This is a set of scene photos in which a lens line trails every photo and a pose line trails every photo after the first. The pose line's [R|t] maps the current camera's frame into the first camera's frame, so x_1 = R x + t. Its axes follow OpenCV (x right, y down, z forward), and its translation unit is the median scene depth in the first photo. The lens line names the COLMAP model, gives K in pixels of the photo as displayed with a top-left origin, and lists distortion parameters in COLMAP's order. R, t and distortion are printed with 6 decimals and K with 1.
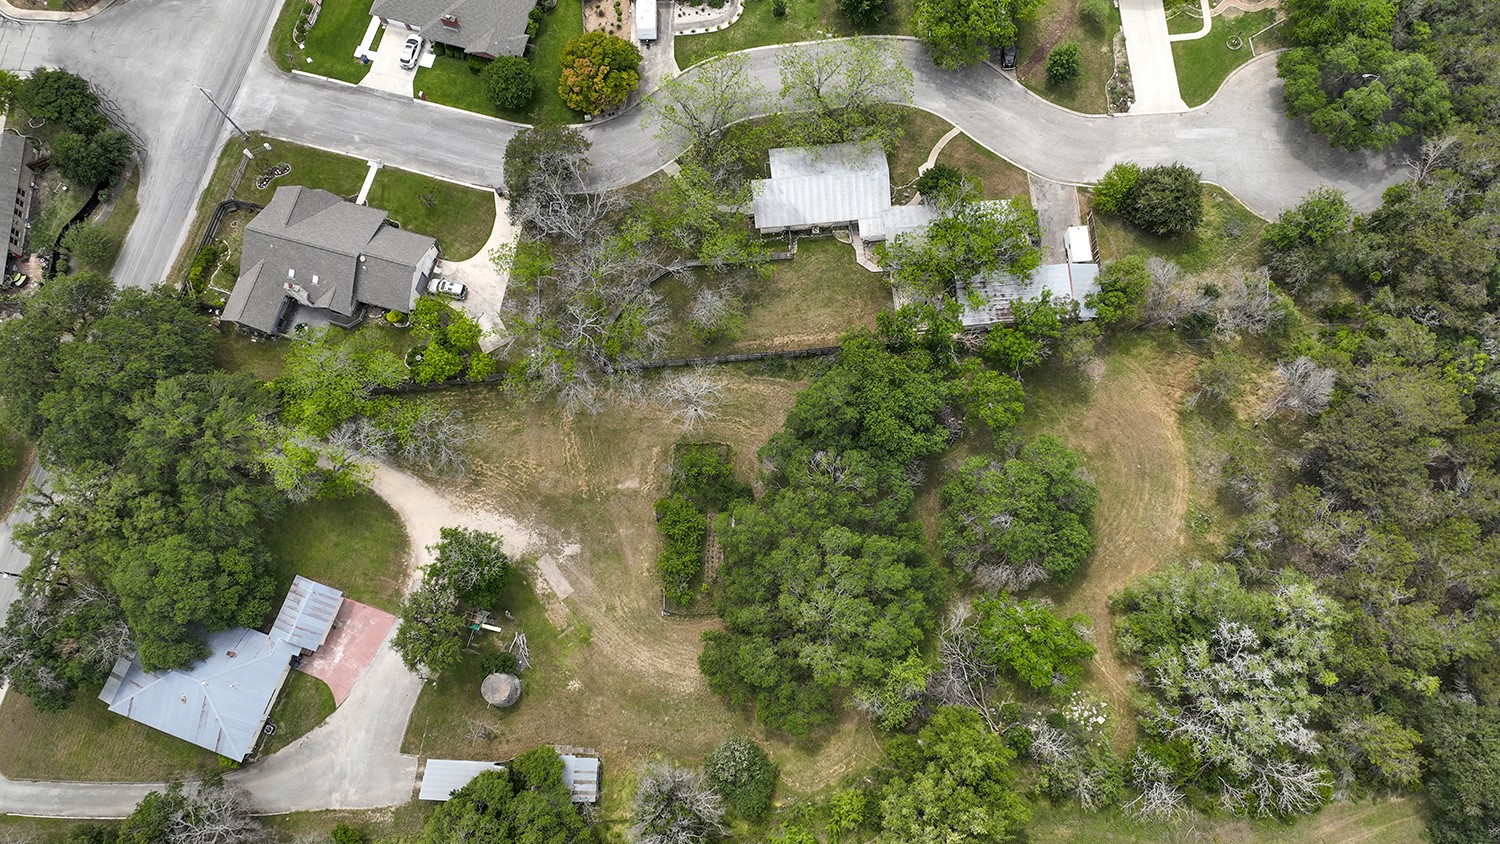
lens RADIAL K [[1043.6, 0, 745.5], [0, 1043.6, 397.0], [0, 0, 1]] dist [-0.004578, -0.002880]
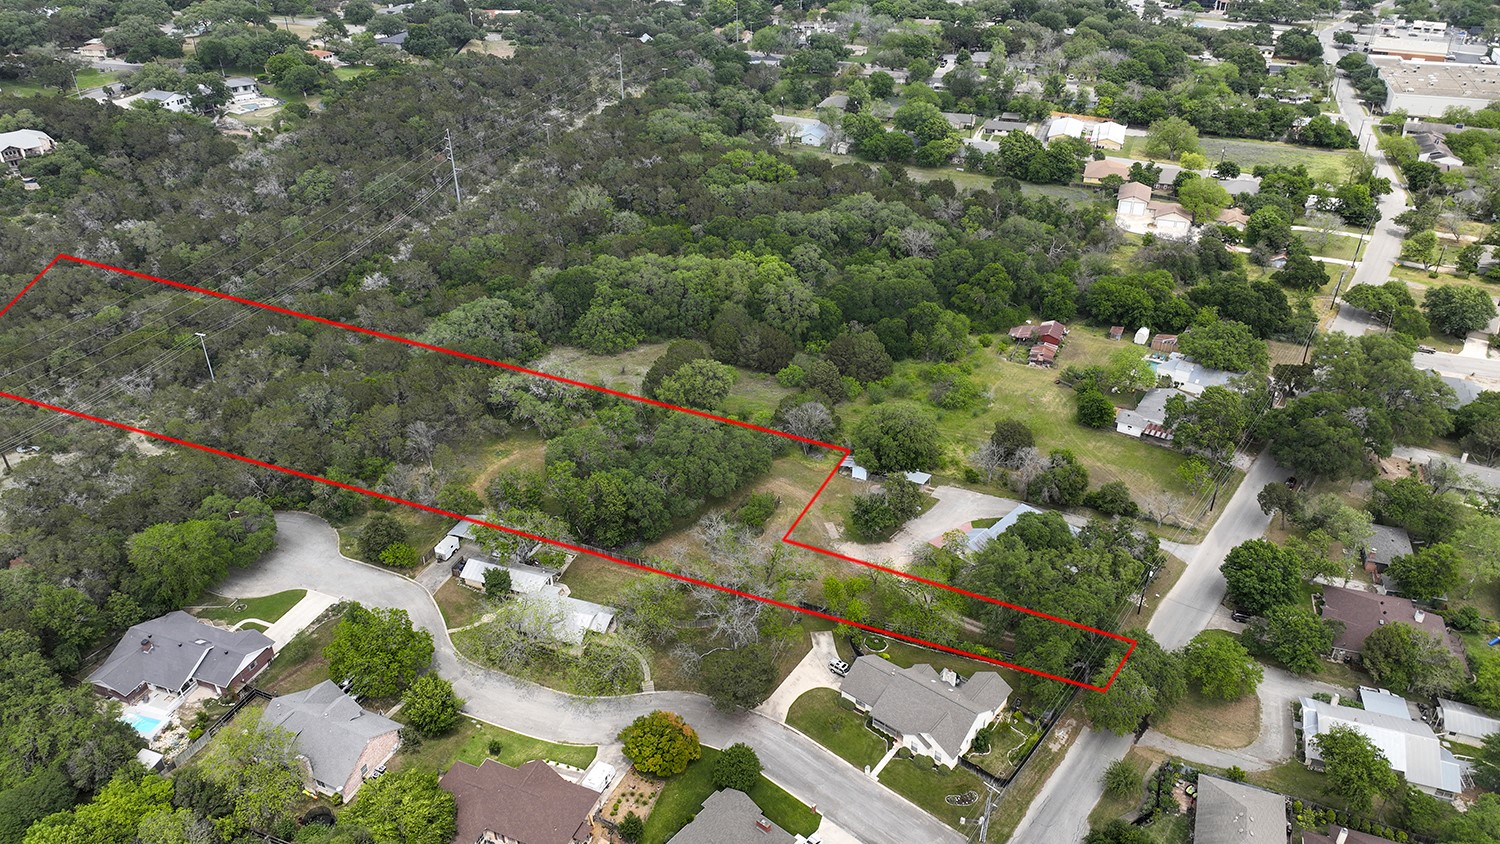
lens RADIAL K [[1070.2, 0, 753.4], [0, 1070.2, 424.0], [0, 0, 1]] dist [0.000513, -0.001006]
pose [[-0.912750, -0.190887, 0.361177, -0.593368], [0.397906, -0.215216, 0.891826, -1.253594], [-0.092507, 0.957729, 0.272394, 0.325295]]
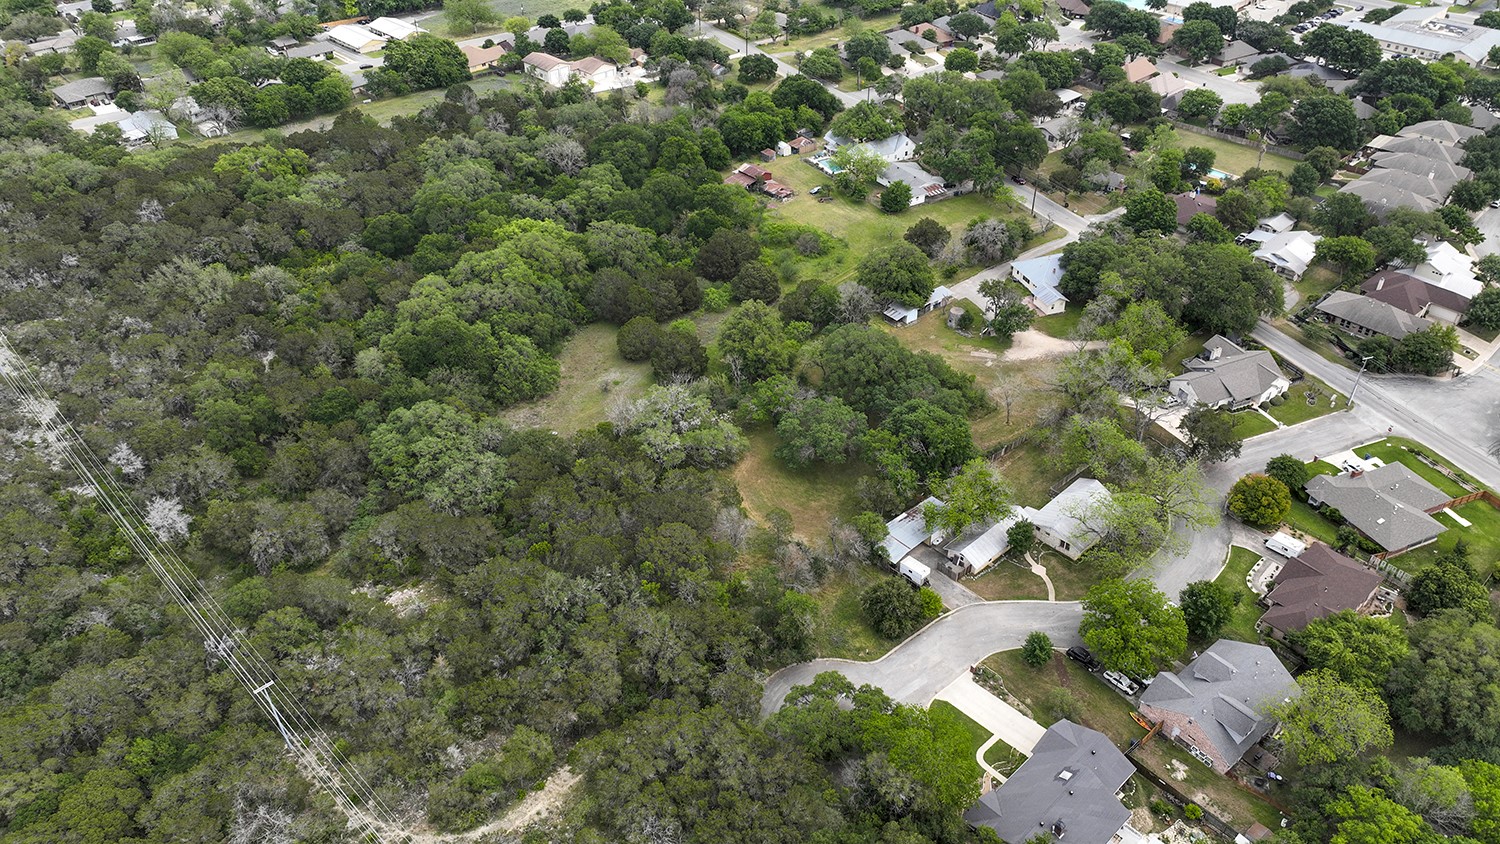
lens RADIAL K [[1070.2, 0, 753.4], [0, 1070.2, 424.0], [0, 0, 1]] dist [0.000513, -0.001006]
pose [[-0.774172, 0.392936, -0.496245, 1.008937], [-0.602958, -0.219234, 0.767058, -0.955688], [0.192611, 0.893050, 0.406648, 0.224921]]
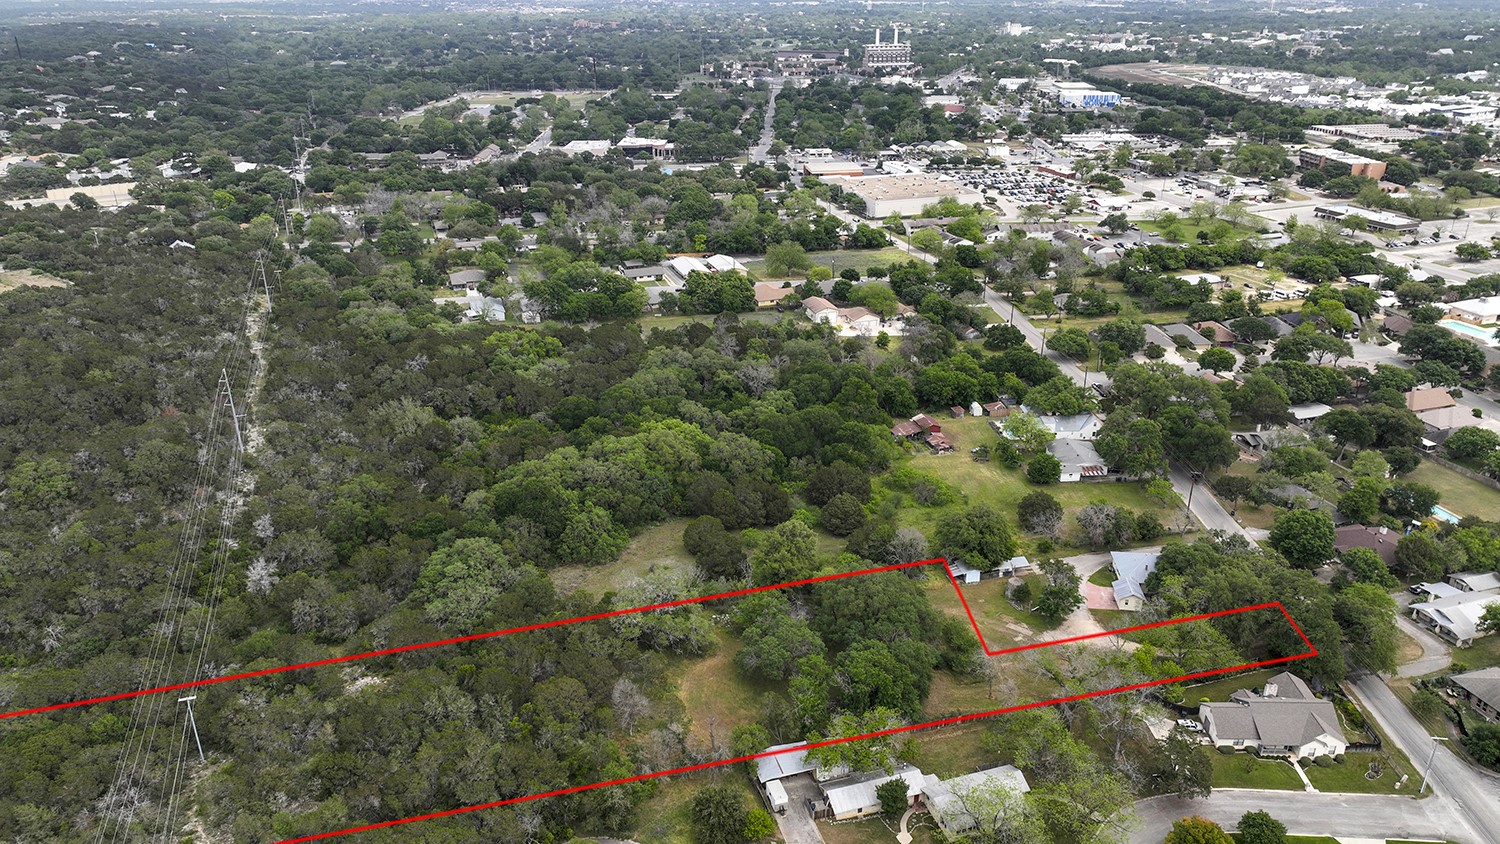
lens RADIAL K [[1072.3, 0, 750.0], [0, 1072.3, 422.0], [0, 0, 1]] dist [0.002444, -0.001614]
pose [[-0.971420, 0.108004, -0.211371, 0.550360], [-0.222890, -0.108831, 0.968750, -1.310321], [0.081625, 0.988176, 0.129794, 0.329458]]
